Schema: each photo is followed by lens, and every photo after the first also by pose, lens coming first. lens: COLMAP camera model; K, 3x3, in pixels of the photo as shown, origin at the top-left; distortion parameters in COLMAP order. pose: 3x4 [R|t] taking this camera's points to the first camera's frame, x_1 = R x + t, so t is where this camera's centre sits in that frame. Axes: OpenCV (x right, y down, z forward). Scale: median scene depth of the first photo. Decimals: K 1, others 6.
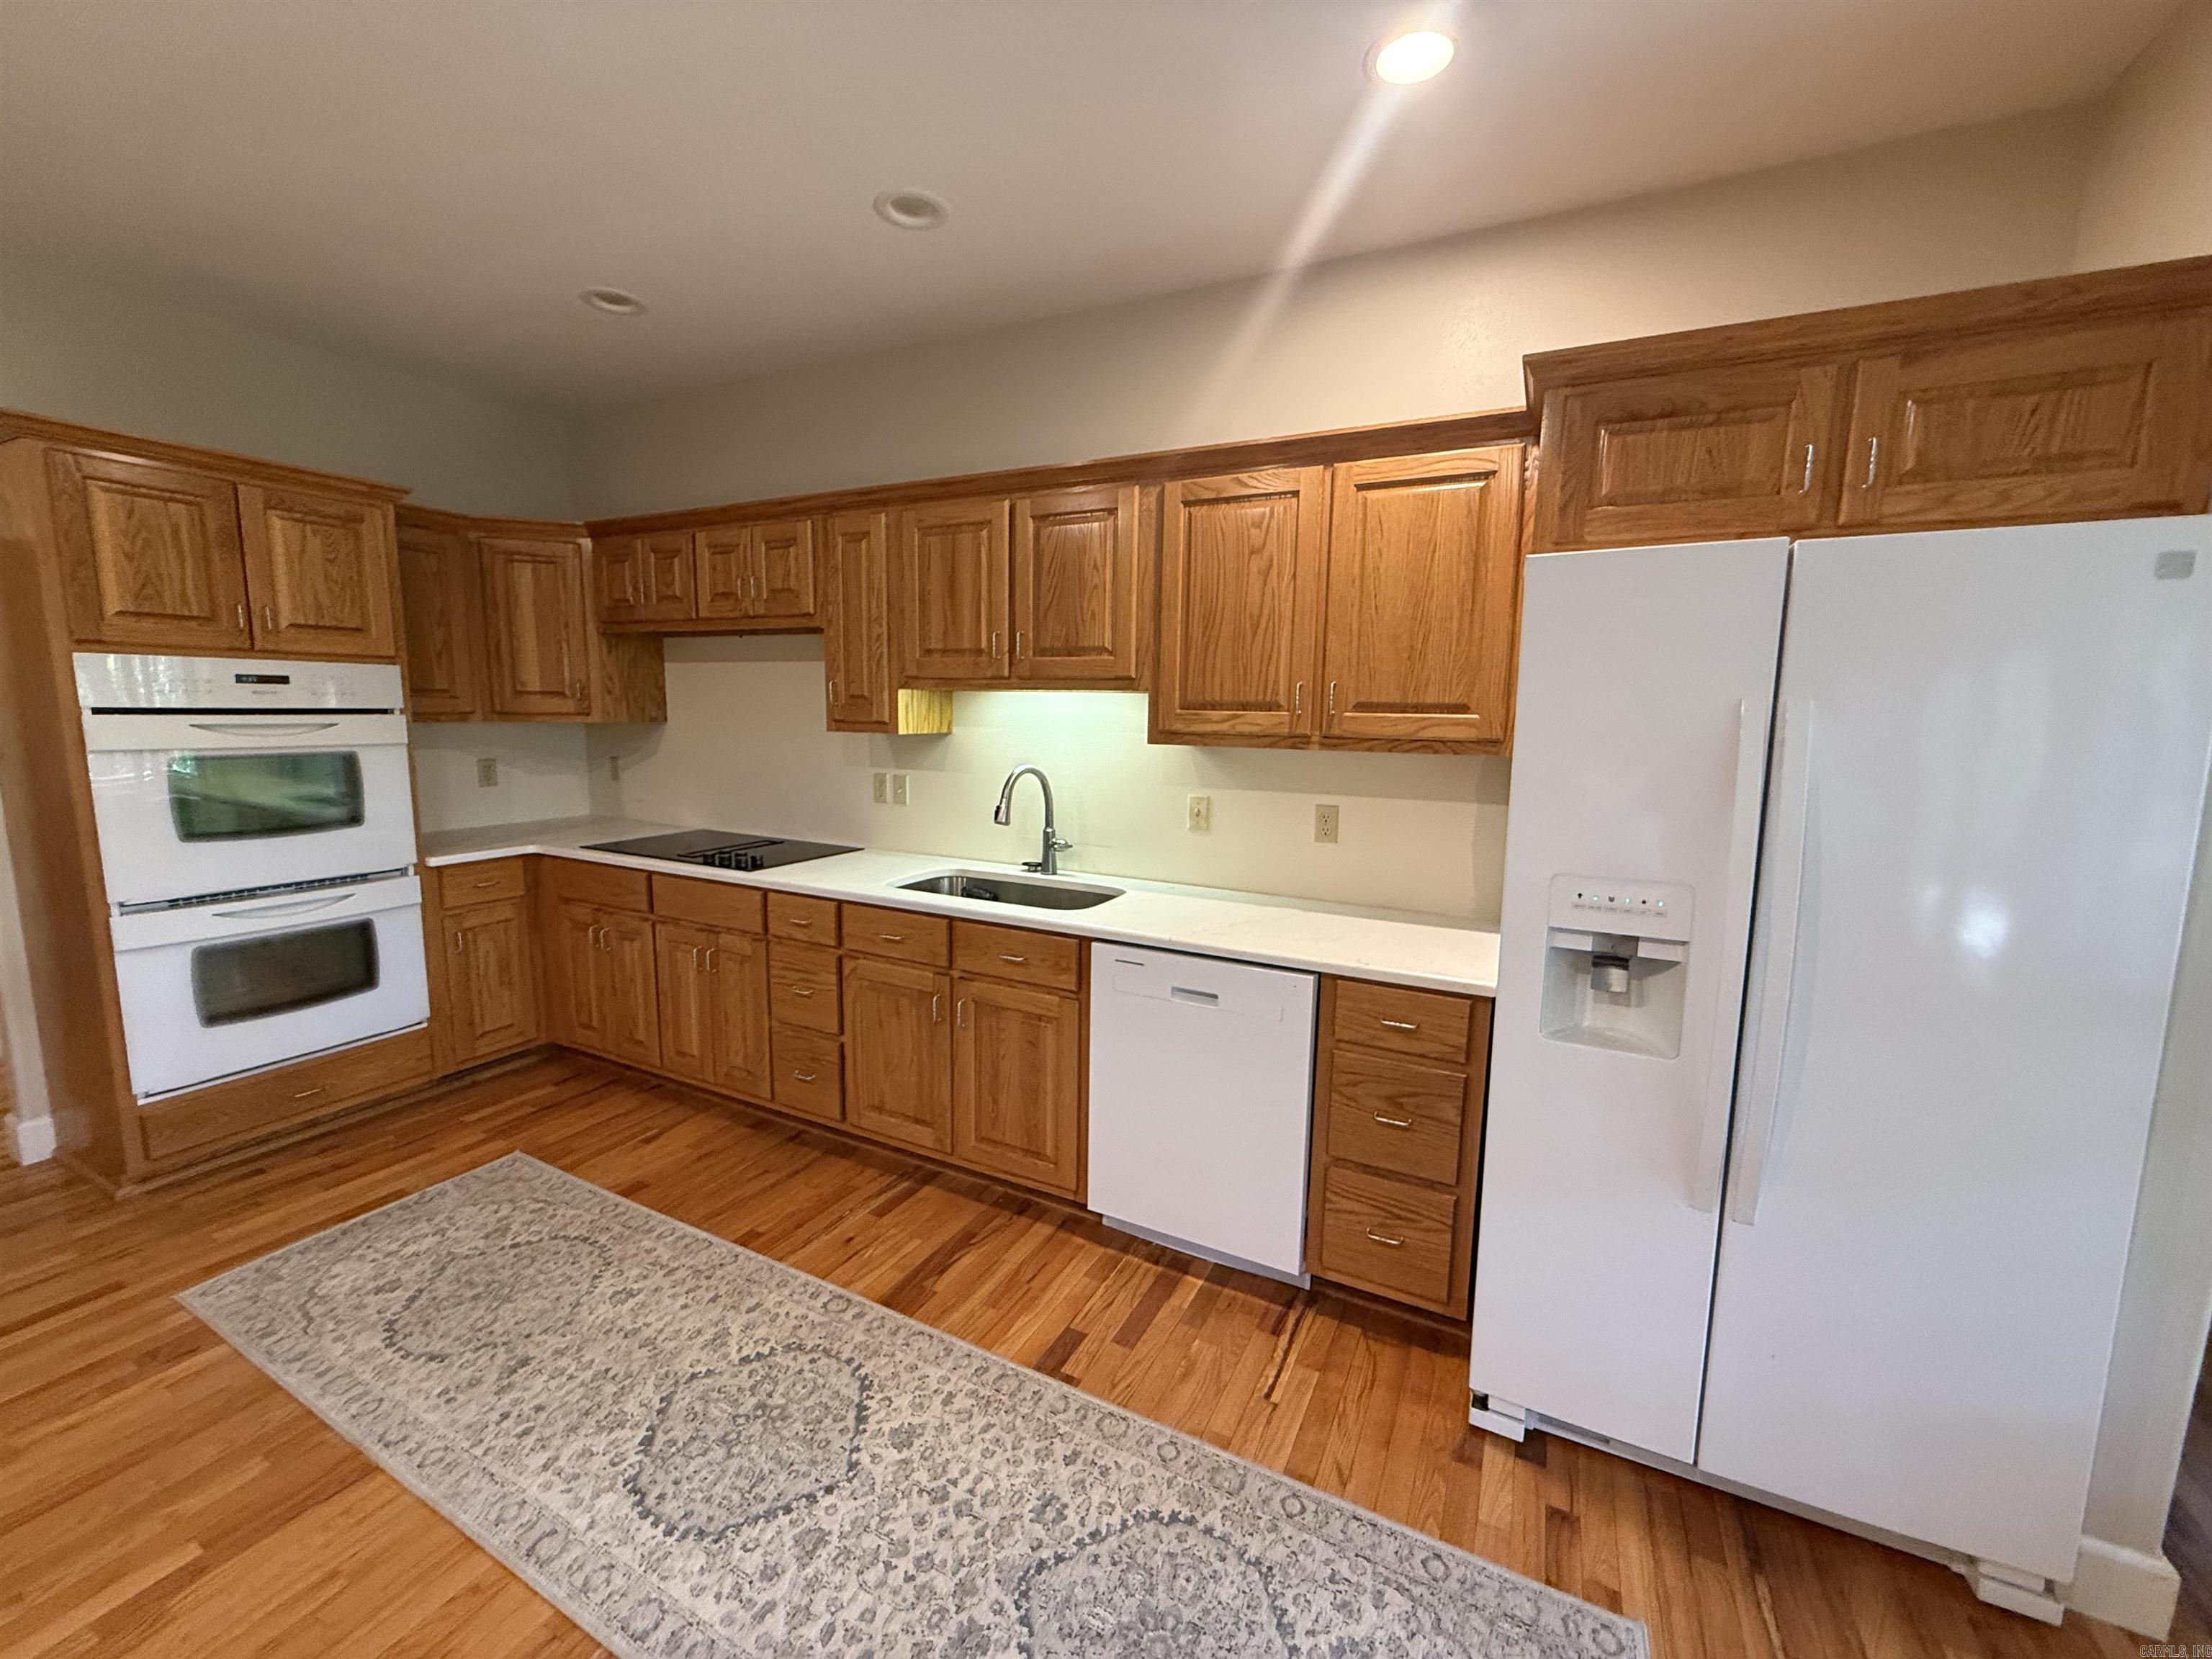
lens RADIAL K [[882.4, 0, 1098.4], [0, 882.4, 823.9], [0, 0, 1]] dist [0.000519, -0.000579]
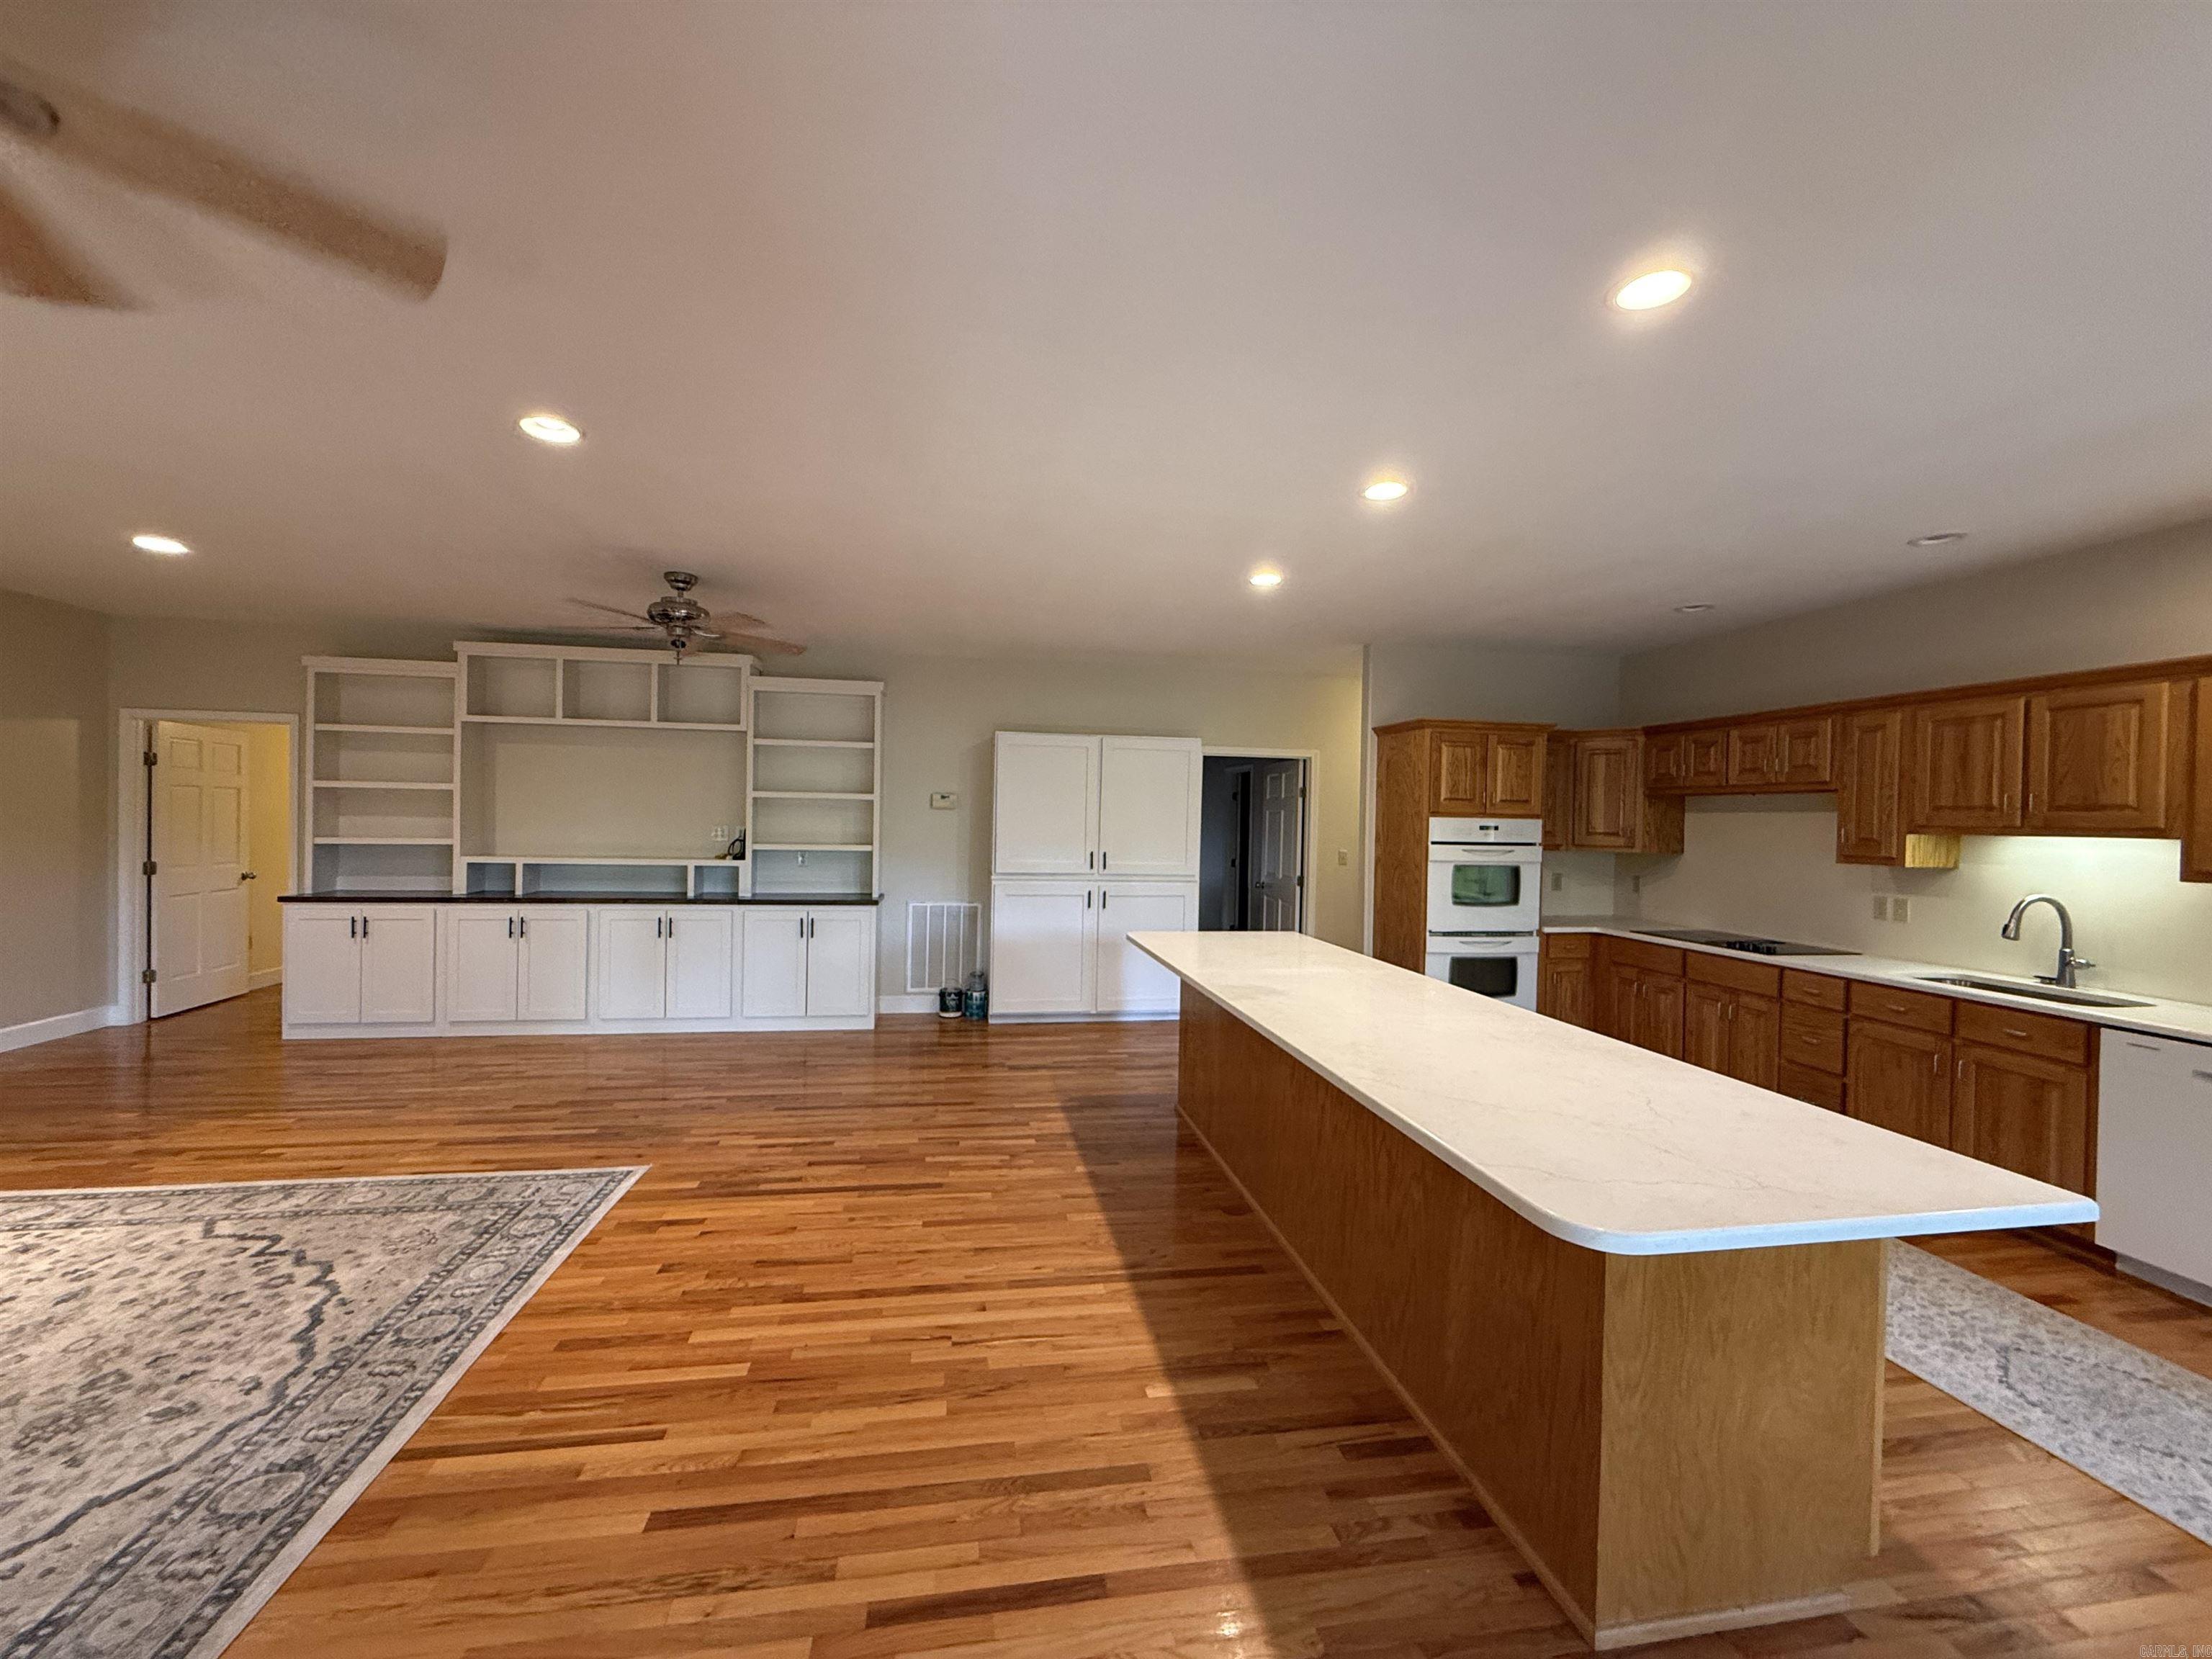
lens RADIAL K [[882.4, 0, 1098.4], [0, 882.4, 832.6], [0, 0, 1]] dist [0.000519, -0.000579]
pose [[0.599687, 0.005661, -0.800214, 0.119077], [-0.114533, 0.990287, -0.078826, 0.098040], [0.791996, 0.138922, 0.594511, -0.821350]]
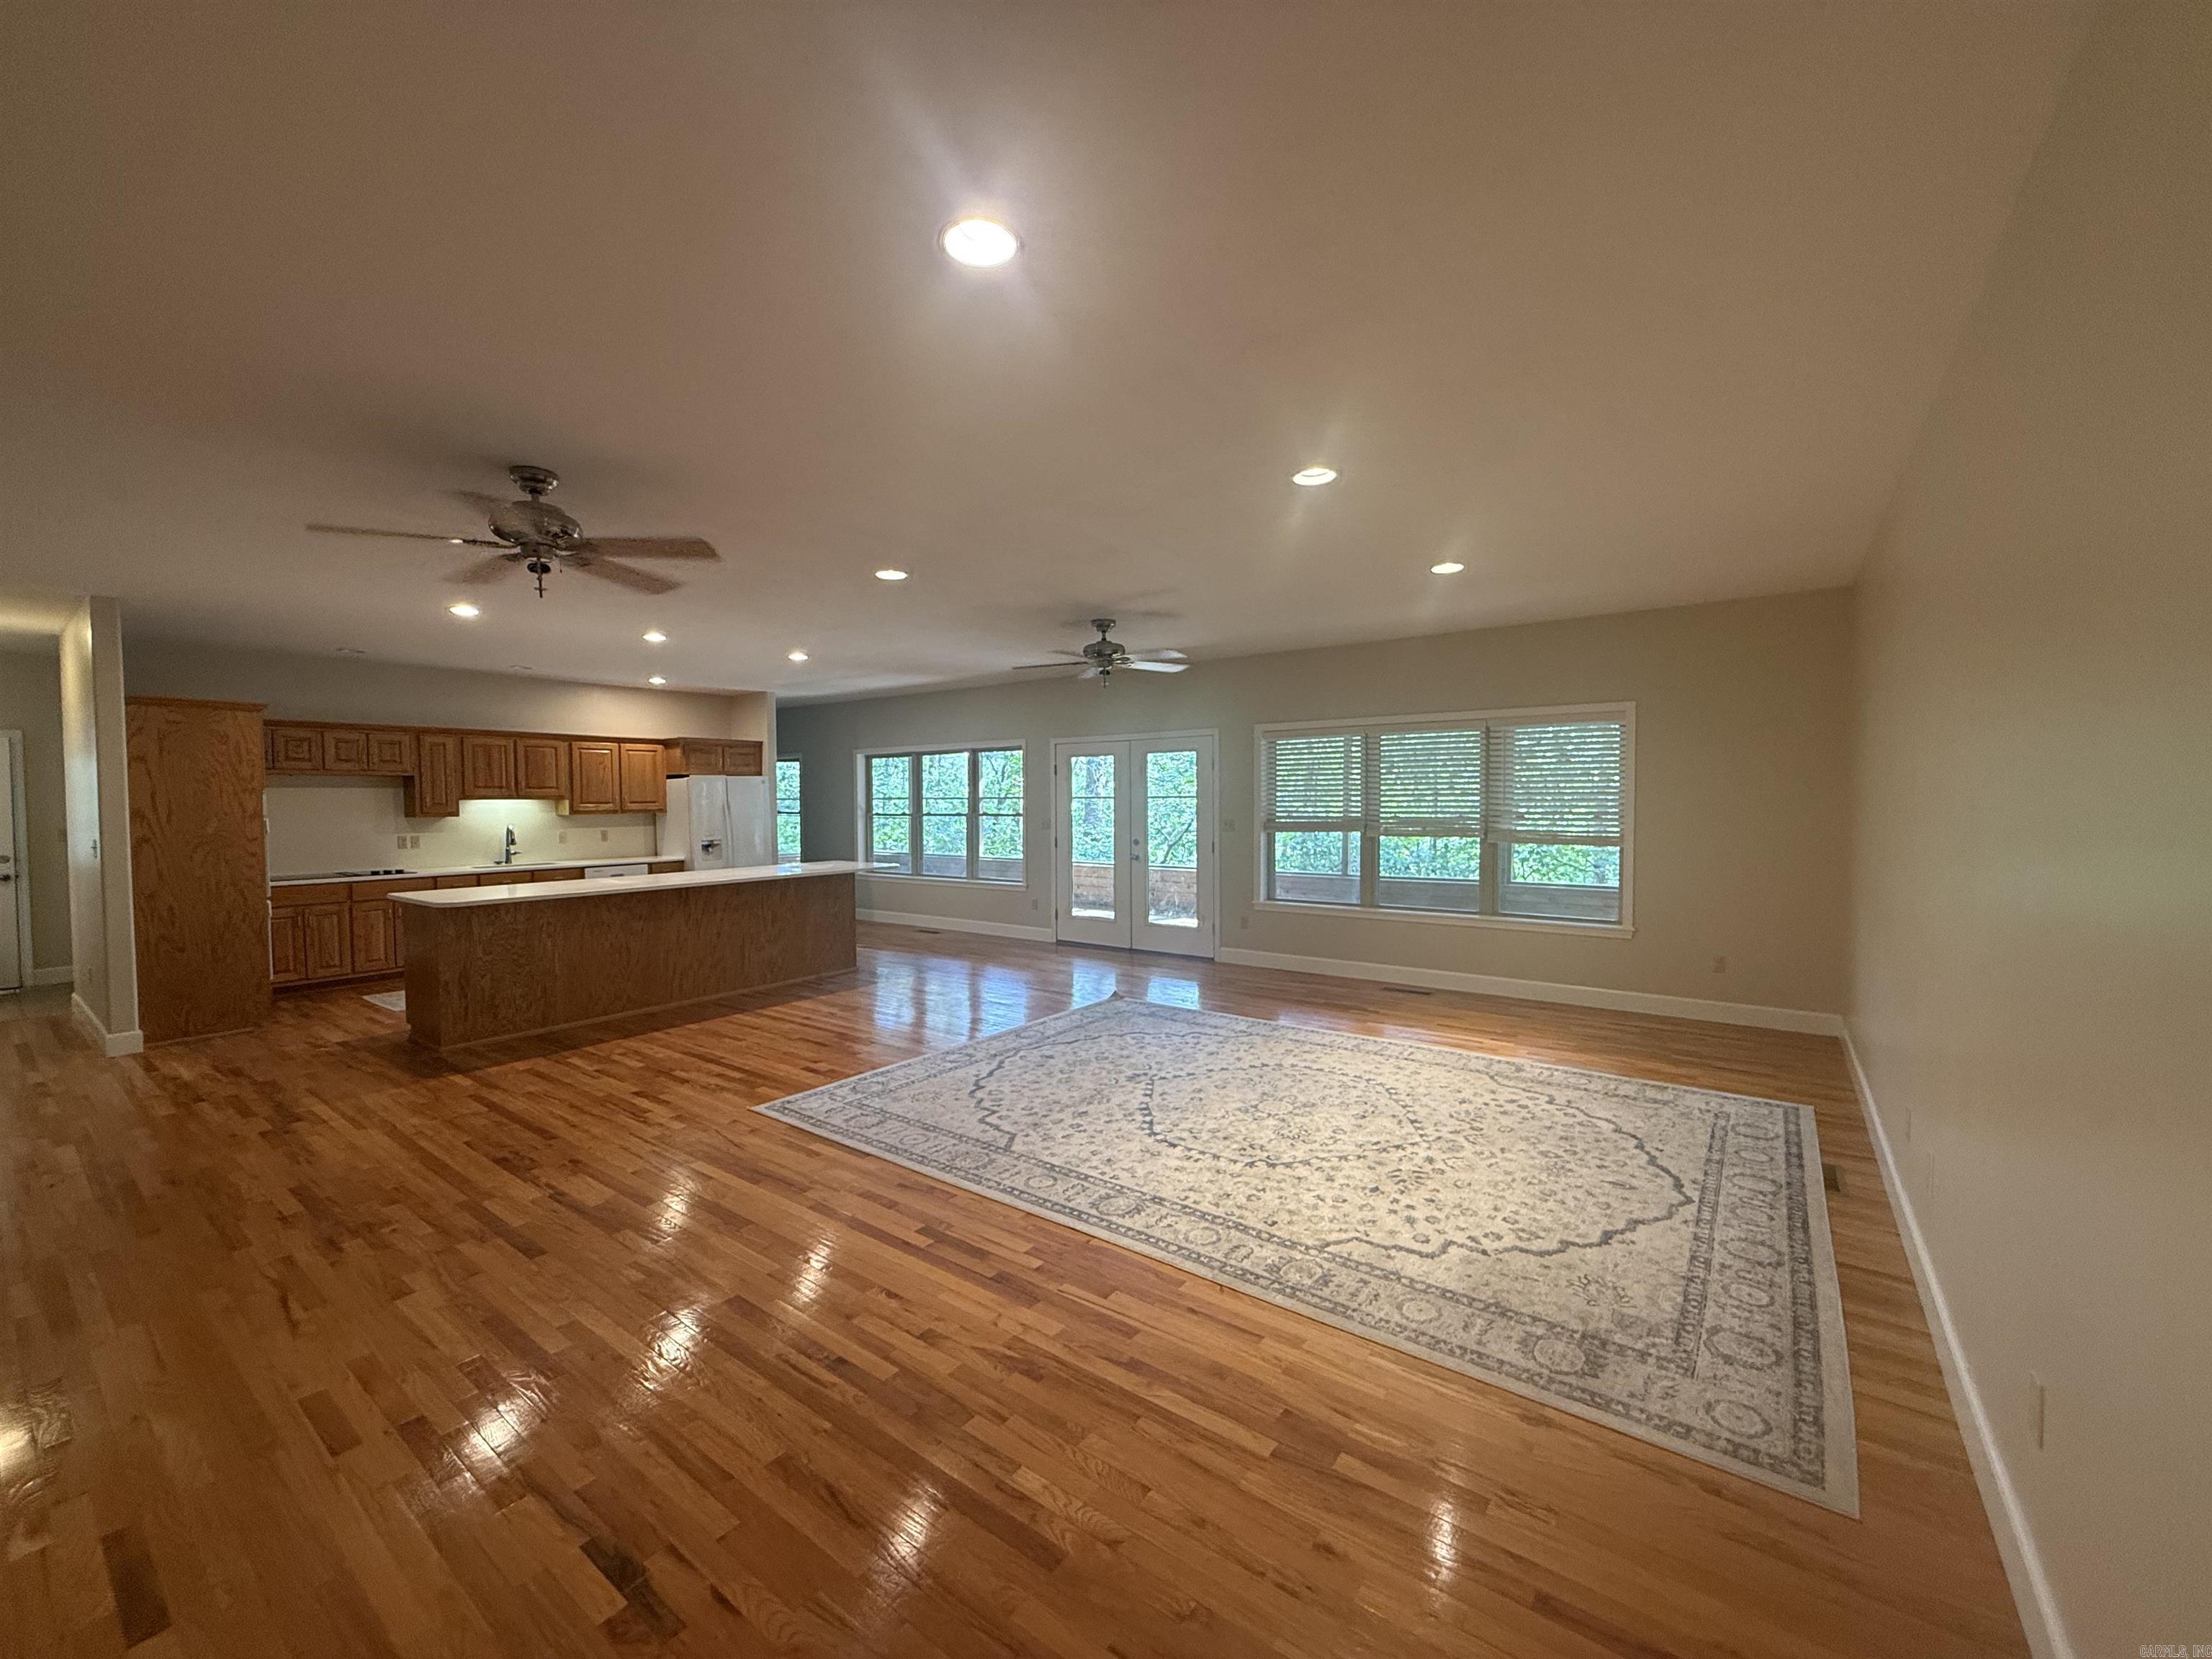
lens RADIAL K [[882.4, 0, 1099.5], [0, 882.4, 828.1], [0, 0, 1]] dist [0.000519, -0.000579]
pose [[0.164541, -0.052074, 0.984995, -2.605256], [0.140261, 0.989693, 0.028892, 0.130612], [-0.976347, 0.133402, 0.170149, -1.383793]]
